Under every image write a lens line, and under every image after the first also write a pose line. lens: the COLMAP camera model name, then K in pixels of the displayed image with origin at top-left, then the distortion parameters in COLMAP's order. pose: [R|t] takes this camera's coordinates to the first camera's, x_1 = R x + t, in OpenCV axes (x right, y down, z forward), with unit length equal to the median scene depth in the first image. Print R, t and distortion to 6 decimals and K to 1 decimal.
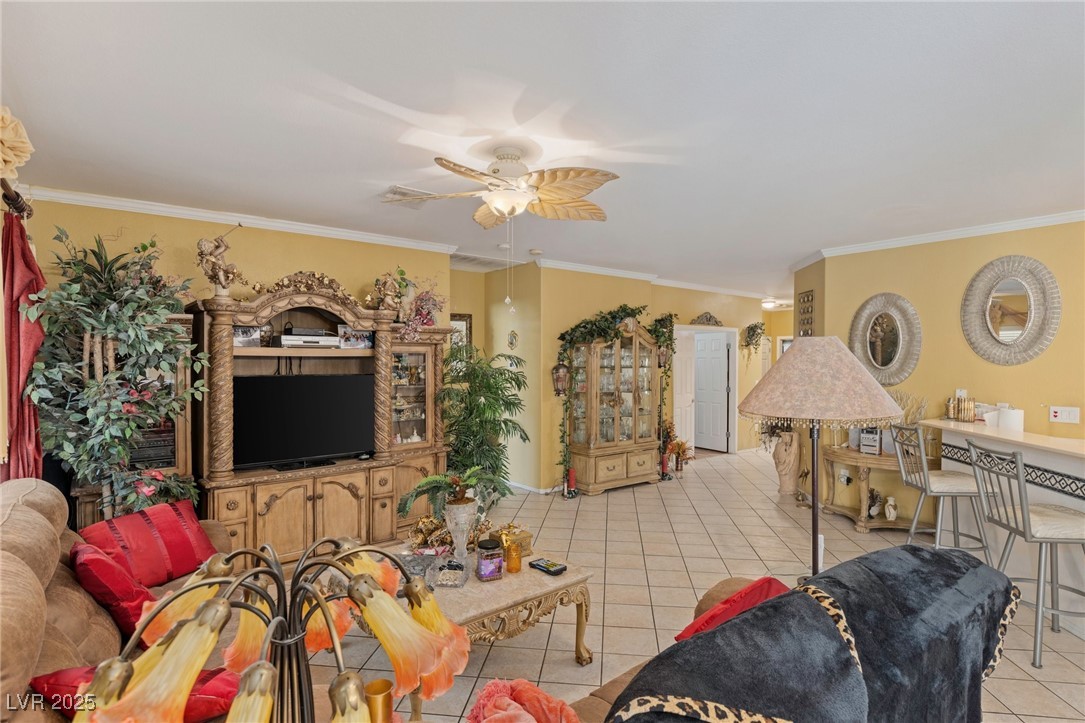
lens RADIAL K [[556.6, 0, 541.2], [0, 556.6, 368.0], [0, 0, 1]] dist [0.000051, -0.000312]
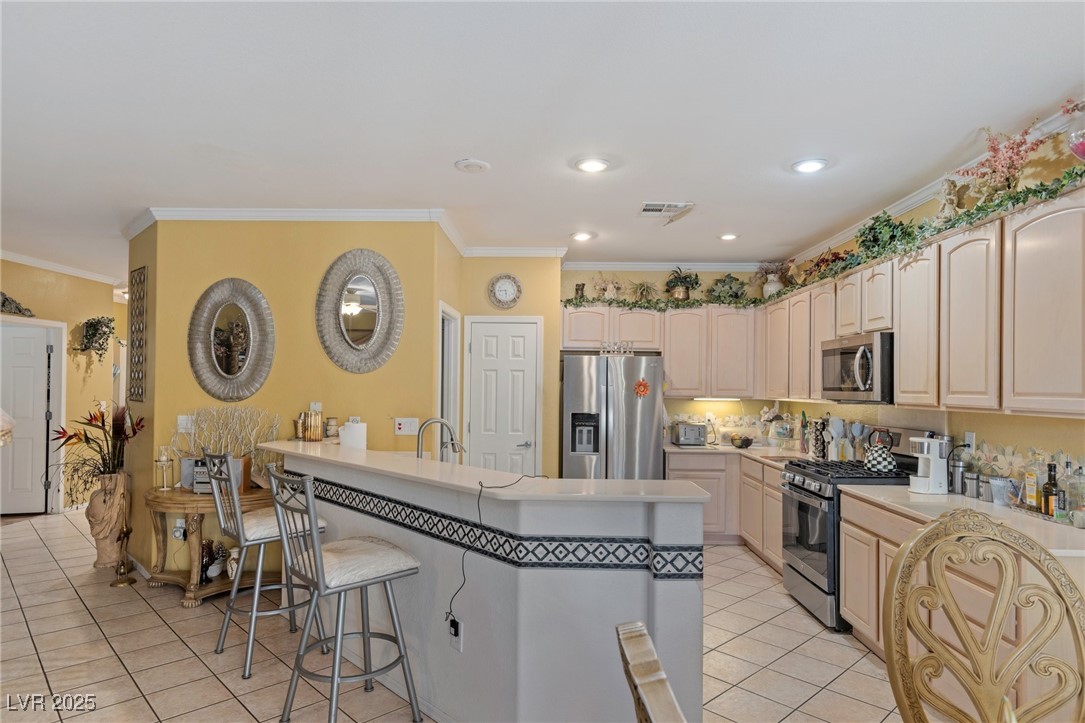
lens RADIAL K [[643.4, 0, 544.0], [0, 643.4, 366.5], [0, 0, 1]] dist [0.004197, 0.000425]
pose [[0.641217, 0.023445, 0.767002, 0.223906], [0.005977, 0.999350, -0.035544, 0.020140], [-0.767337, 0.027376, 0.640660, 0.115783]]
